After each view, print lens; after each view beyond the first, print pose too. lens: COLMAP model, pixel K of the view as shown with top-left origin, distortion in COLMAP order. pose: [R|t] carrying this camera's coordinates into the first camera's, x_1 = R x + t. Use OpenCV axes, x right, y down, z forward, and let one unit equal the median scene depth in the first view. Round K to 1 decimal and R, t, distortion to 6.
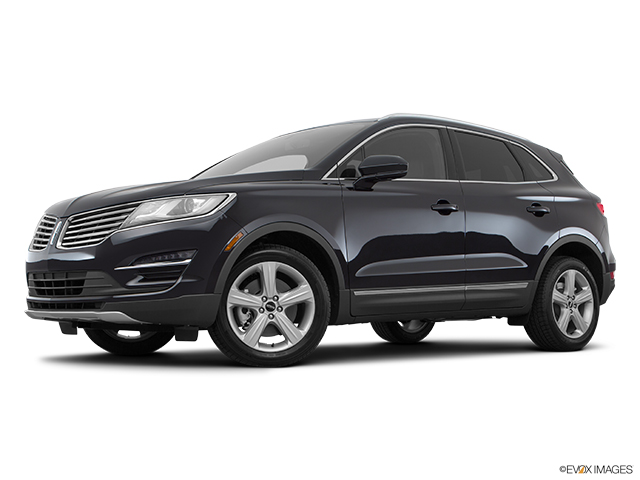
lens RADIAL K [[914.3, 0, 320.5], [0, 914.3, 239.4], [0, 0, 1]] dist [0.104298, 0.000000]
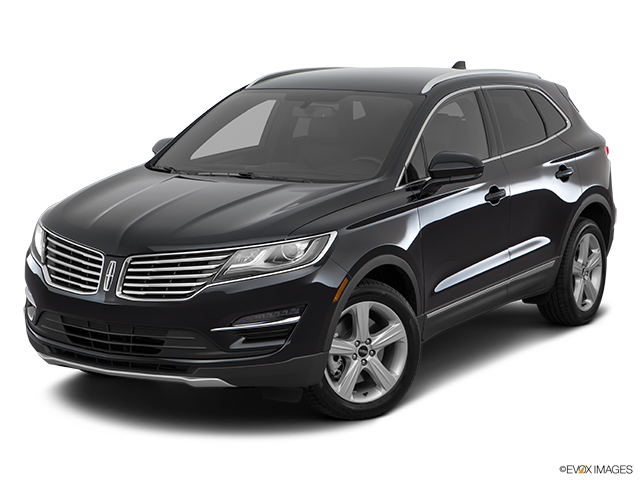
lens RADIAL K [[1296.8, 0, 320.9], [0, 1296.8, 241.4], [0, 0, 1]] dist [0.250209, 0.000000]
pose [[0.960586, -0.038496, 0.275303, -0.410039], [-0.015844, 0.981173, 0.192481, -0.255728], [-0.277530, -0.189257, 0.941891, -0.139676]]
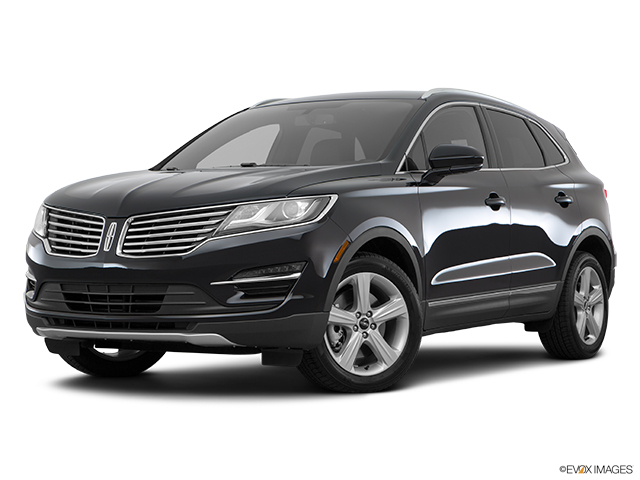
lens RADIAL K [[1296.8, 0, 323.2], [0, 1296.8, 240.6], [0, 0, 1]] dist [0.250209, 0.000000]
pose [[0.960336, 0.005043, 0.278800, -0.413674], [-0.018796, 0.998733, 0.046678, -0.059441], [-0.278211, -0.050067, 0.959214, -0.164588]]
